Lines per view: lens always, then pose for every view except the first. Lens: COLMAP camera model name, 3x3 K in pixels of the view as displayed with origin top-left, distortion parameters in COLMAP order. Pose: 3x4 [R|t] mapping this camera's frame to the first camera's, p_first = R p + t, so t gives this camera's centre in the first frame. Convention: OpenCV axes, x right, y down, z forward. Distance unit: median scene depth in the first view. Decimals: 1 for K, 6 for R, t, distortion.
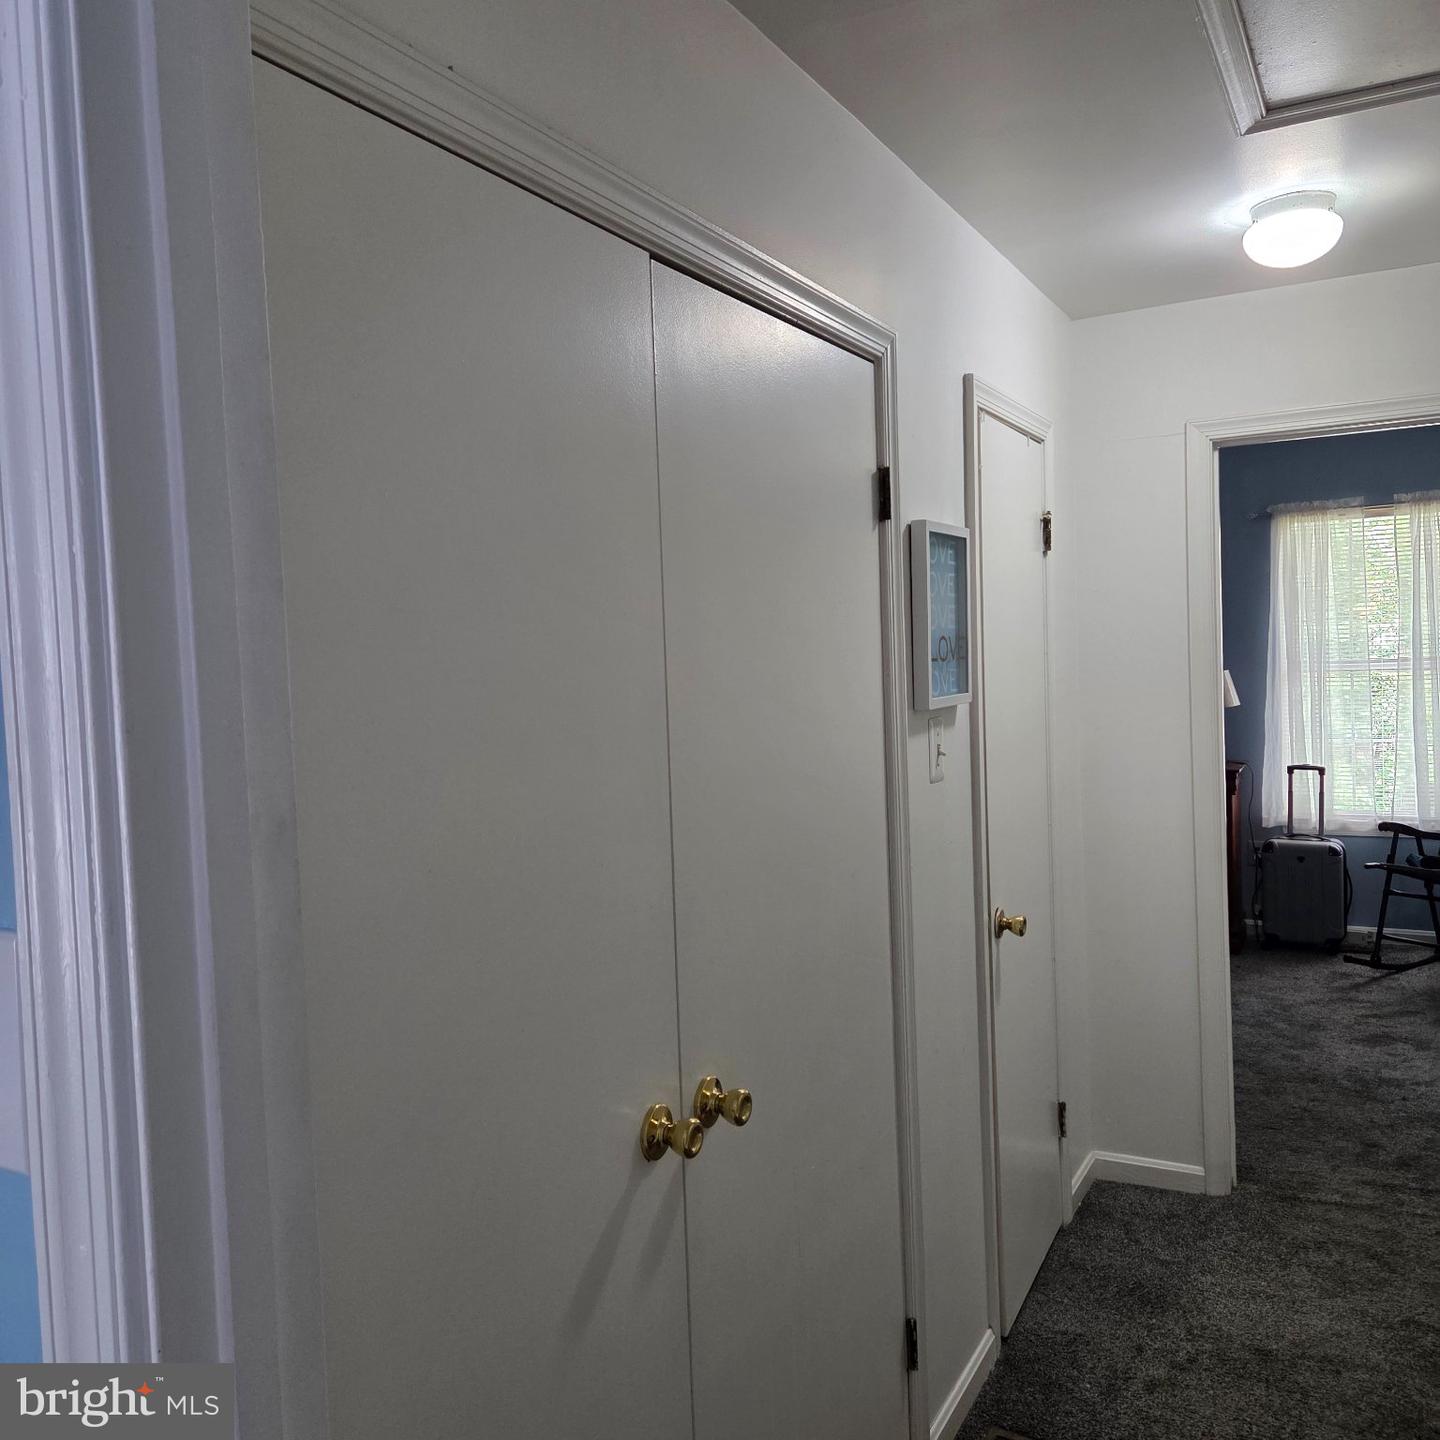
lens RADIAL K [[1280.1, 0, 718.5], [0, 1280.1, 705.0], [0, 0, 1]] dist [0.020266, 0.008686]
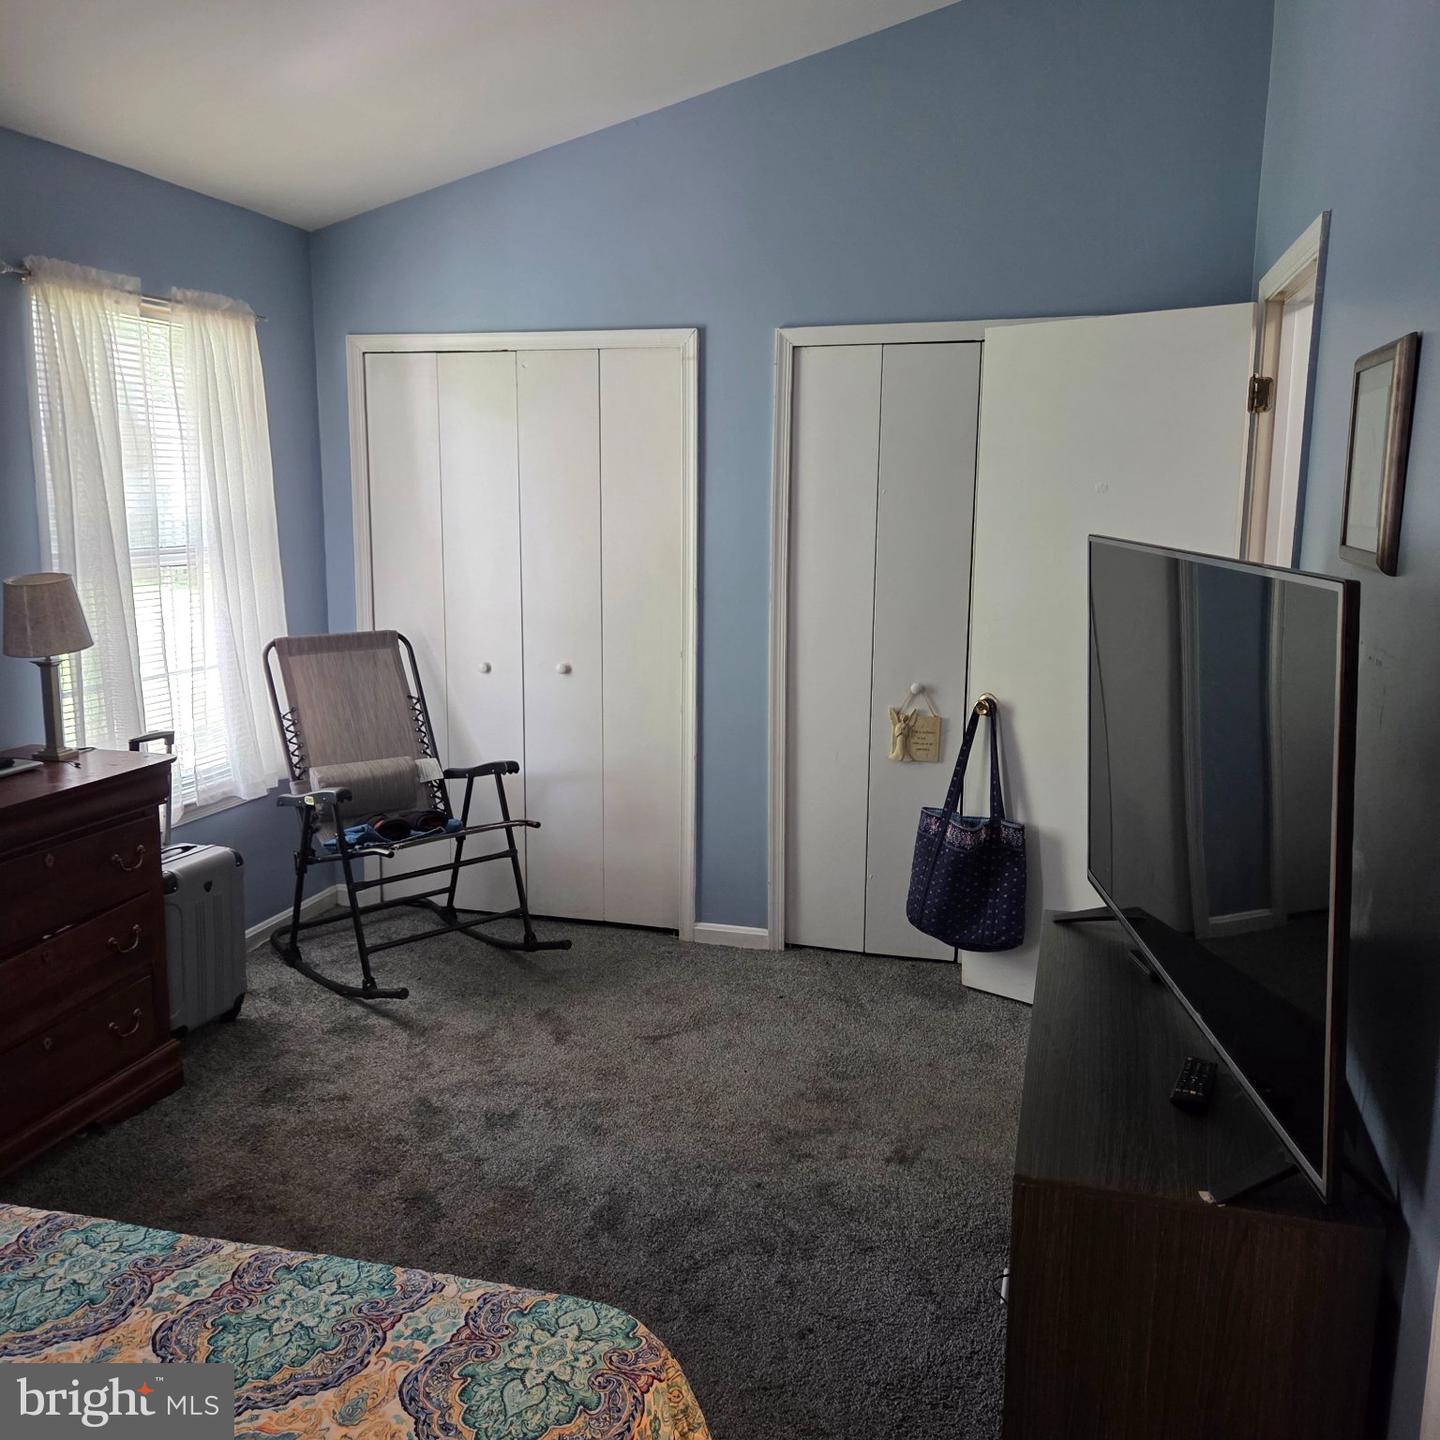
lens RADIAL K [[1280.1, 0, 718.5], [0, 1280.1, 705.0], [0, 0, 1]] dist [0.020266, 0.008686]
pose [[-0.218884, -0.126725, 0.967487, -0.166862], [0.041201, 0.989446, 0.138922, -0.036897], [-0.974881, 0.070269, -0.211353, 0.873826]]
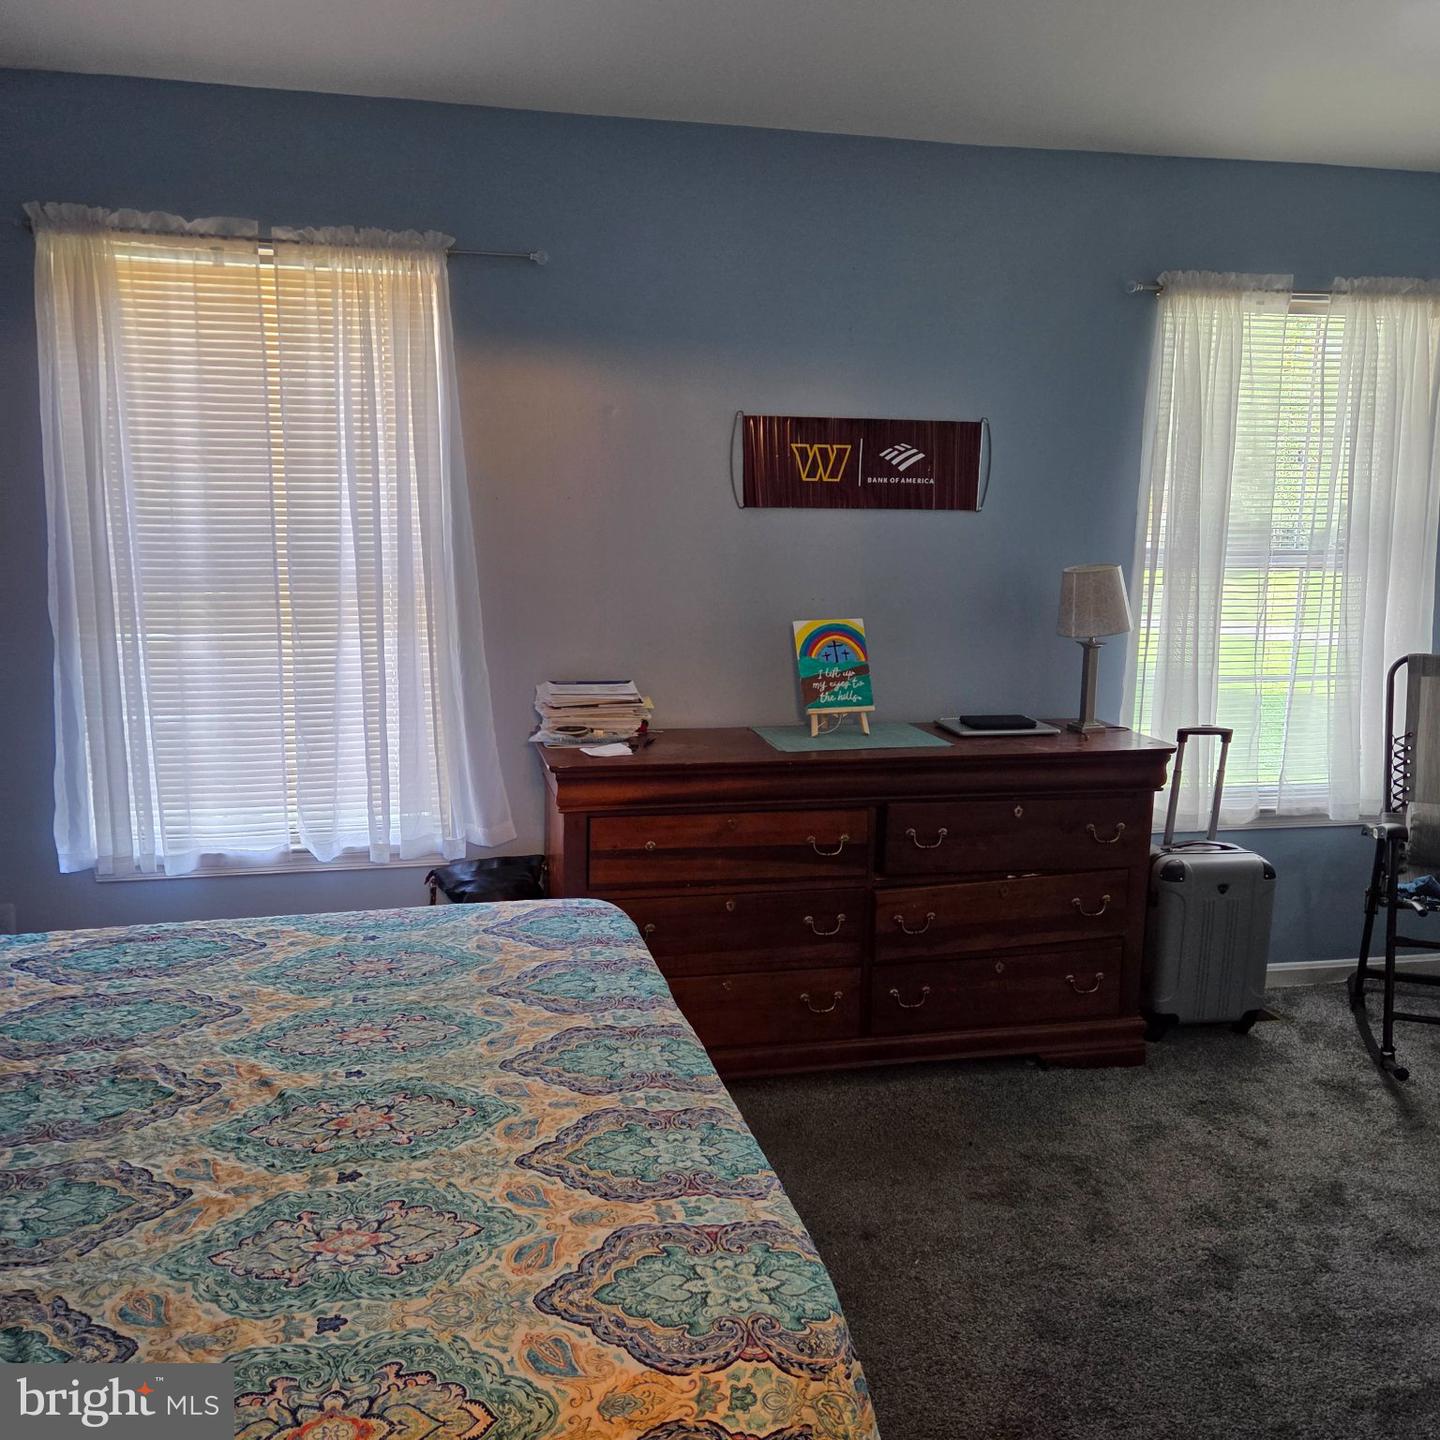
lens RADIAL K [[1314.0, 0, 763.7], [0, 1314.0, 729.0], [0, 0, 1]] dist [0.054542, -0.067693]
pose [[0.757695, -0.069776, 0.648868, -0.098663], [-0.010576, 0.992825, 0.119112, -0.023510], [-0.652523, -0.097113, 0.751520, 0.674607]]
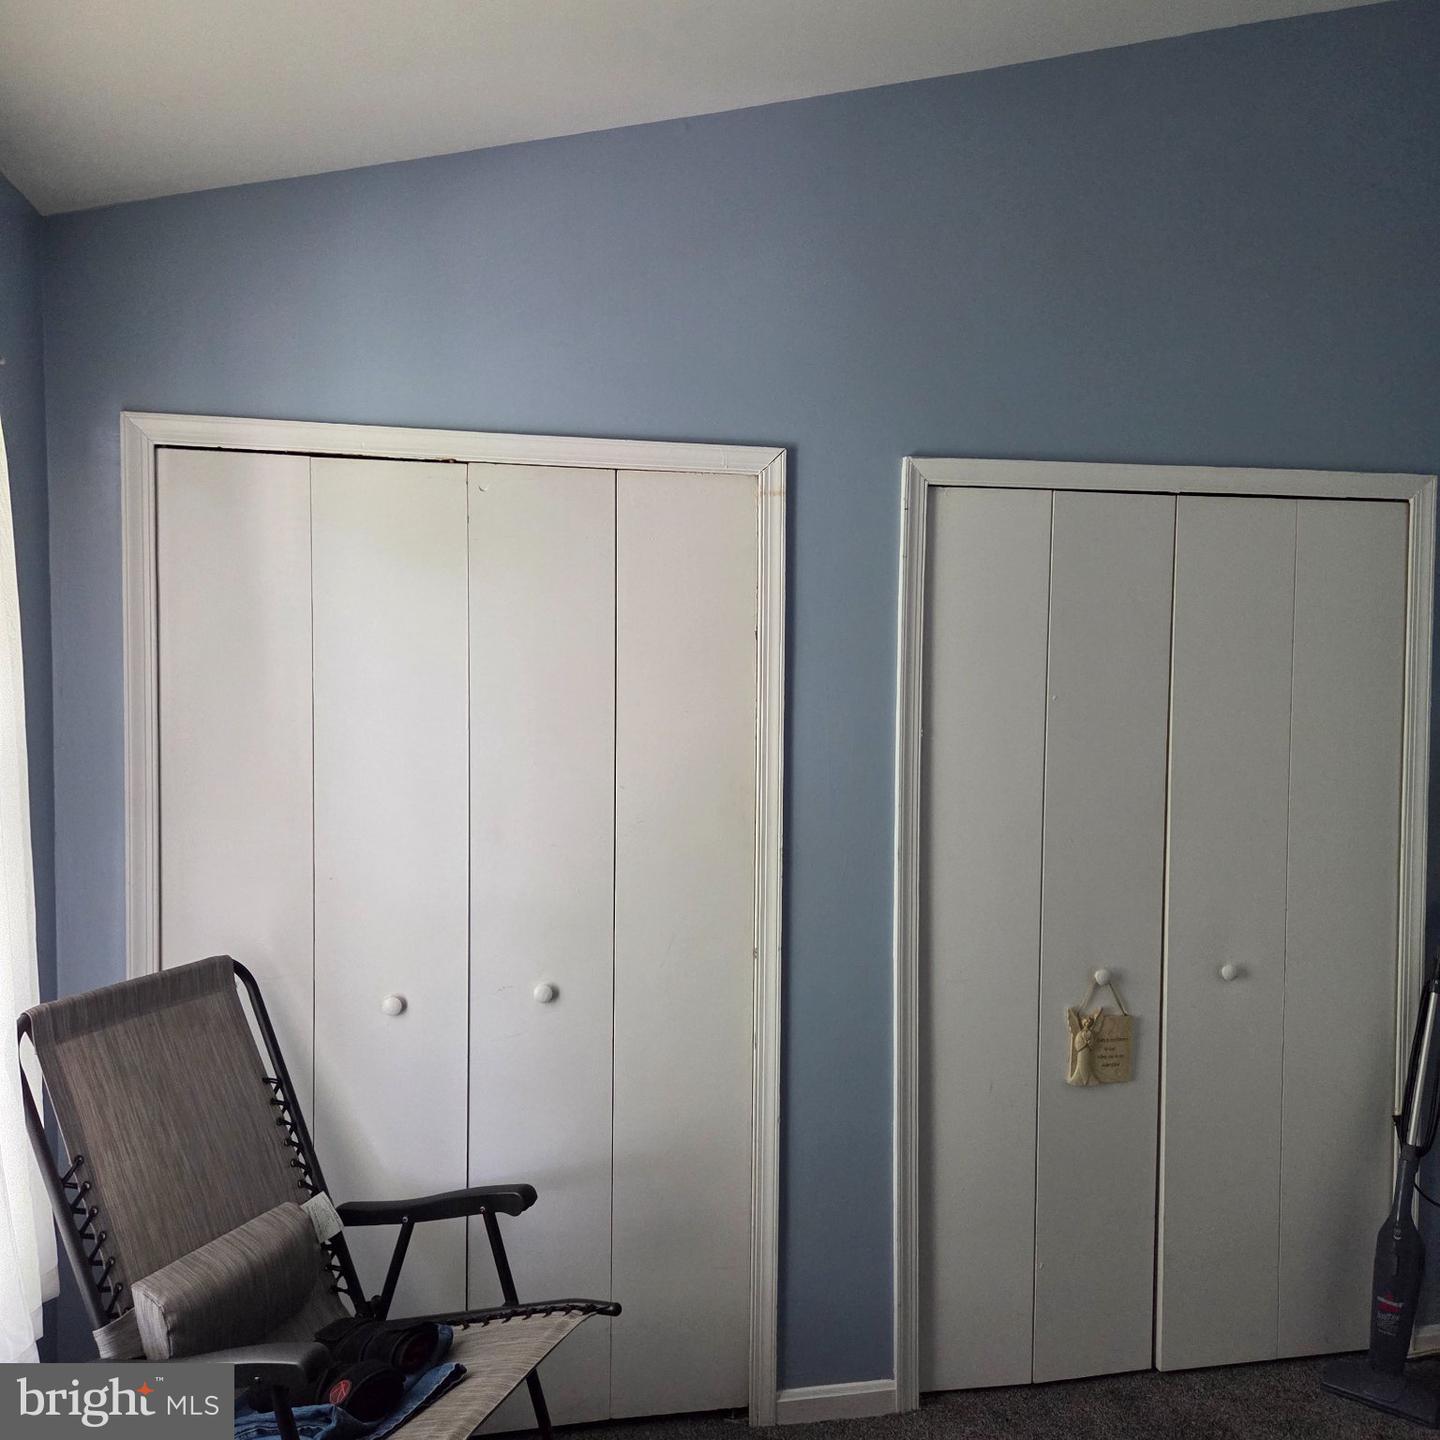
lens RADIAL K [[1314.0, 0, 763.7], [0, 1314.0, 729.0], [0, 0, 1]] dist [0.054542, -0.067693]
pose [[-0.643435, -0.005795, 0.765479, 0.177174], [0.044332, 0.998011, 0.044819, -0.065104], [-0.764216, 0.062773, -0.641898, 1.027622]]
